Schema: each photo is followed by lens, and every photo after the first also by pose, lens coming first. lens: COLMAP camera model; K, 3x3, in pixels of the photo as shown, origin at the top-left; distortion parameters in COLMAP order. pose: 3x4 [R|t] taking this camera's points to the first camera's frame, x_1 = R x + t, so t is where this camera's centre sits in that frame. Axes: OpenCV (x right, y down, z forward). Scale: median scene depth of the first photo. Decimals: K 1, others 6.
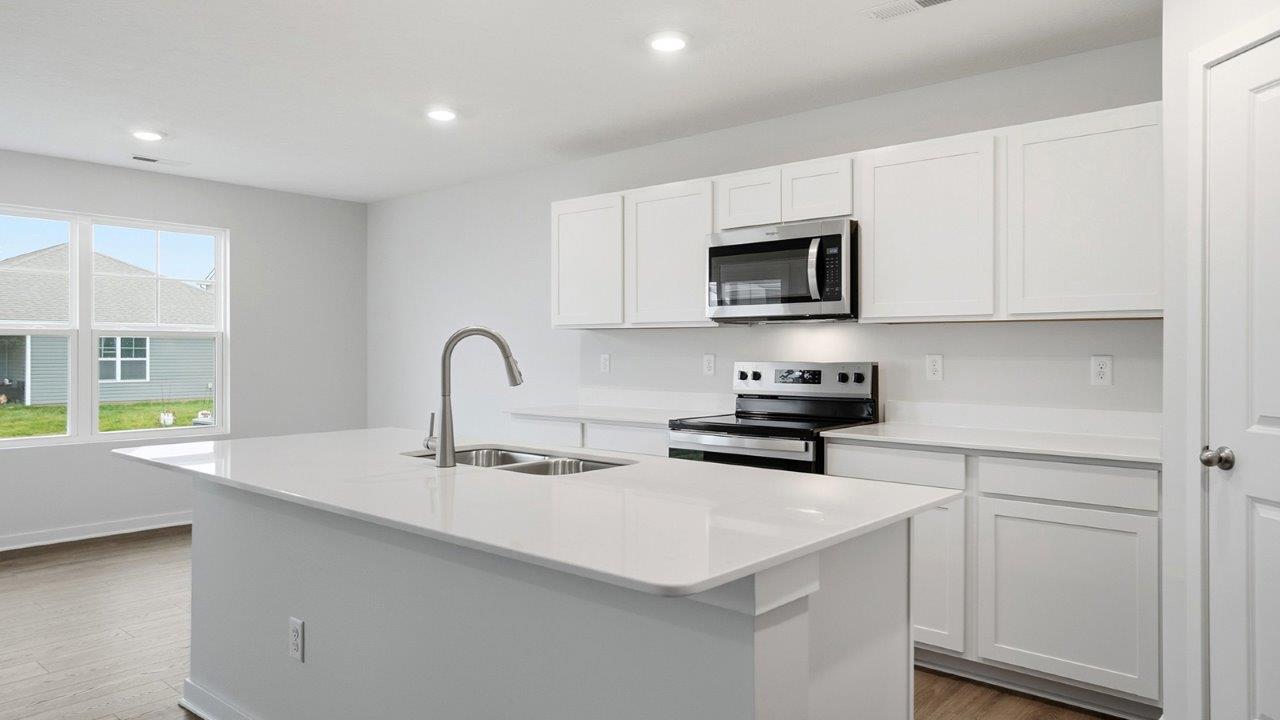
lens RADIAL K [[828.7, 0, 641.5], [0, 828.7, 351.9], [0, 0, 1]] dist [0.011743, 0.001746]
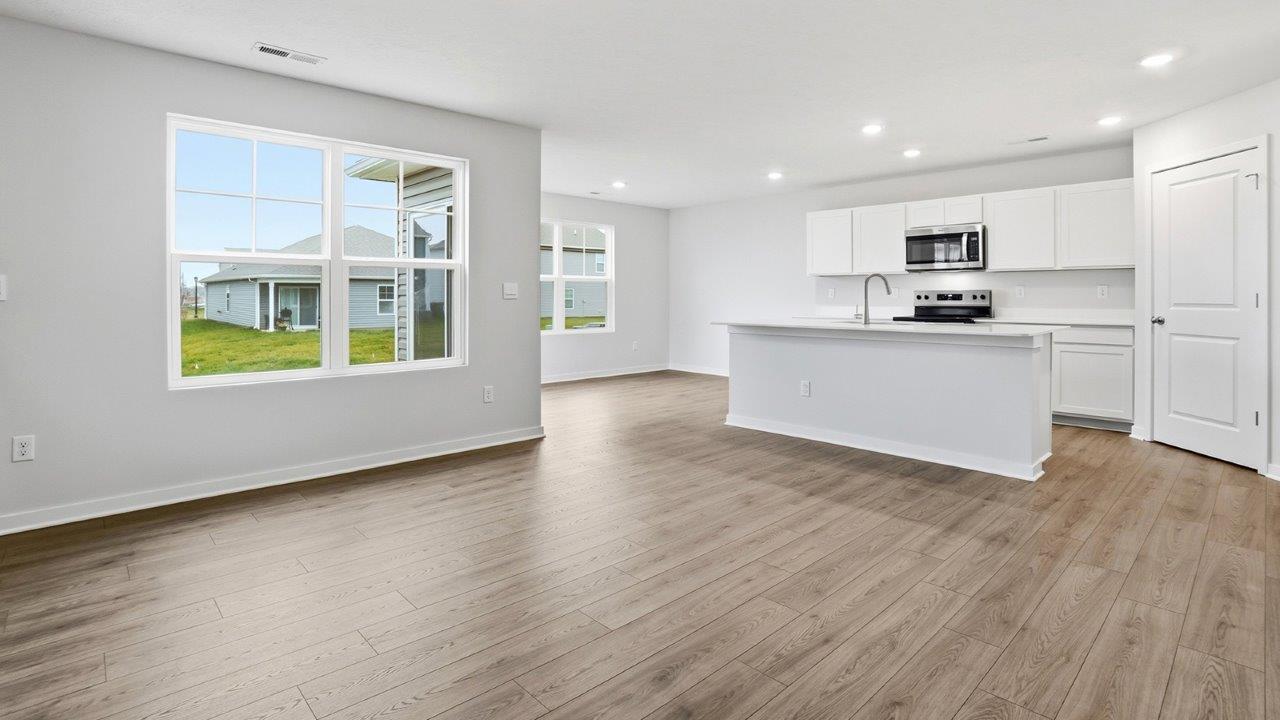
lens RADIAL K [[614.1, 0, 652.4], [0, 614.1, 302.4], [0, 0, 1]] dist [-0.002404, -0.000398]
pose [[0.996873, 0.000087, -0.079021, -0.486493], [0.000530, 0.999970, 0.007786, 0.033288], [0.079020, -0.007804, 0.996843, -0.687145]]
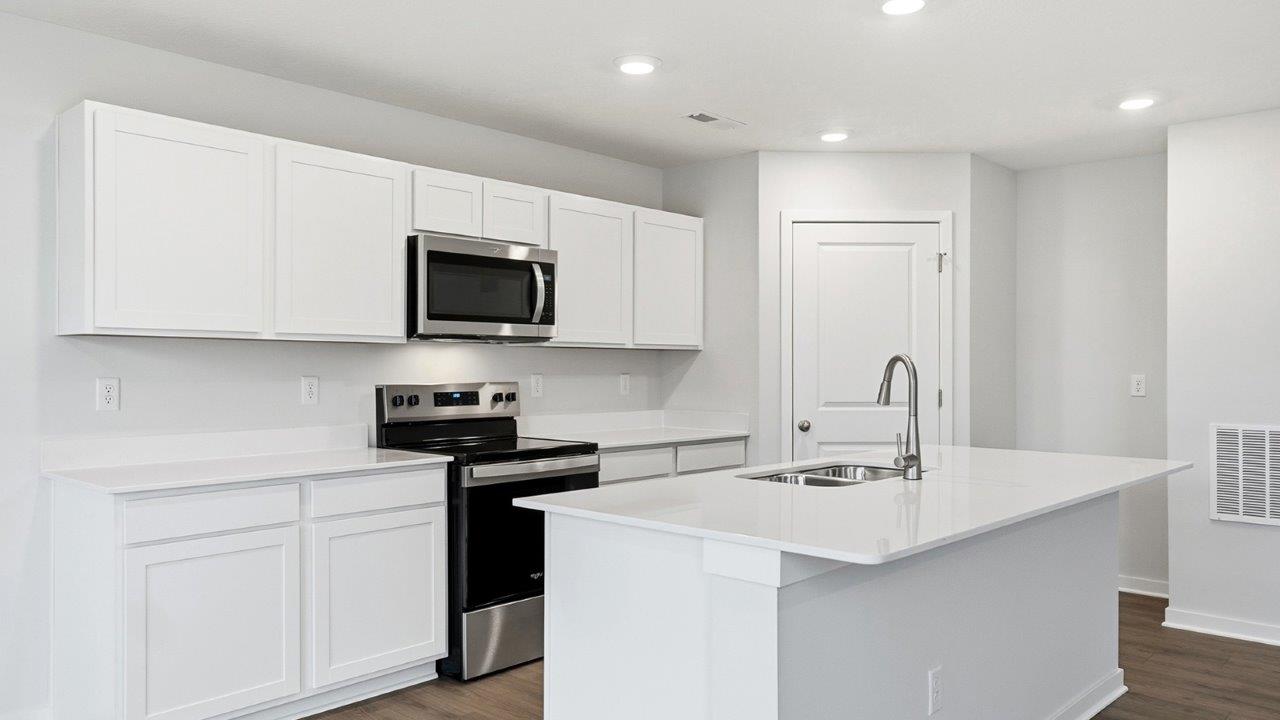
lens RADIAL K [[981.6, 0, 640.6], [0, 981.6, 367.0], [0, 0, 1]] dist [-0.014982, 0.022567]
pose [[0.013314, 0.003703, 0.999905, -1.006989], [0.002440, 0.999990, -0.003736, -0.001962], [-0.999908, 0.002489, 0.013305, 0.839227]]
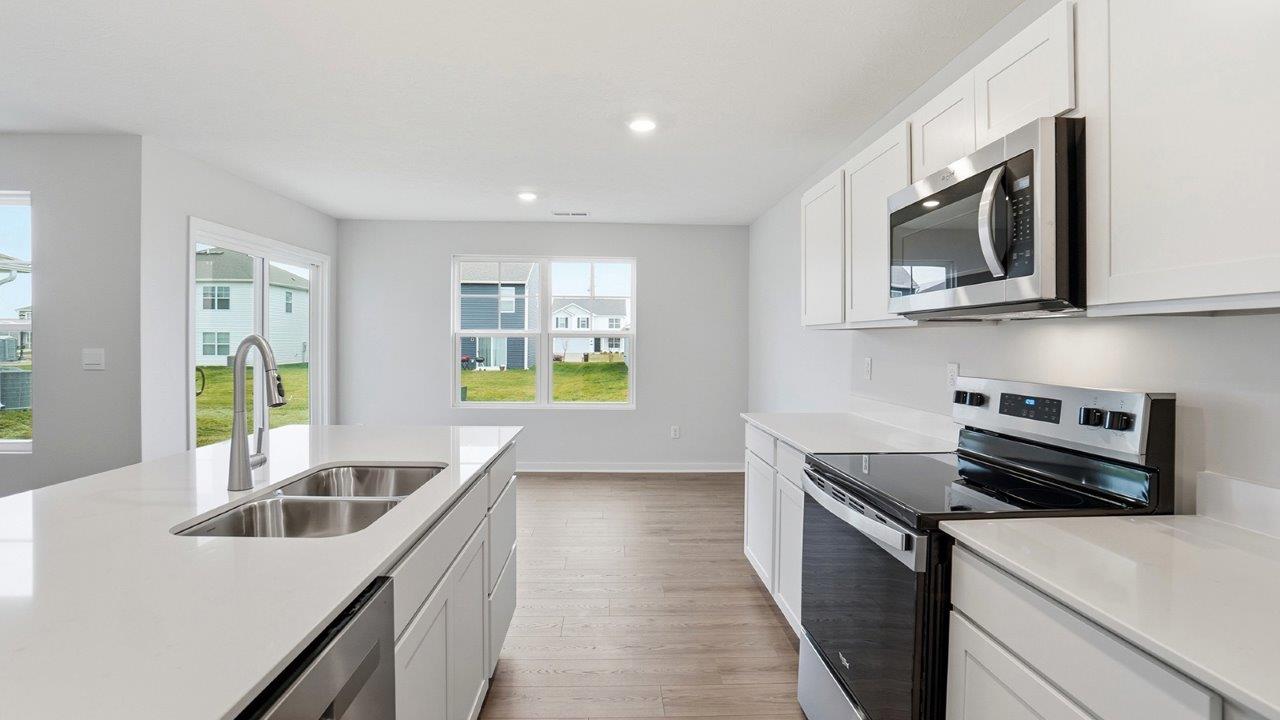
lens RADIAL K [[614.1, 0, 635.4], [0, 614.1, 342.5], [0, 0, 1]] dist [-0.002404, -0.000398]
pose [[0.686318, -0.003868, -0.727292, 0.341979], [0.005503, 0.999985, -0.000125, -0.019676], [0.727281, -0.003917, 0.686329, 0.532533]]
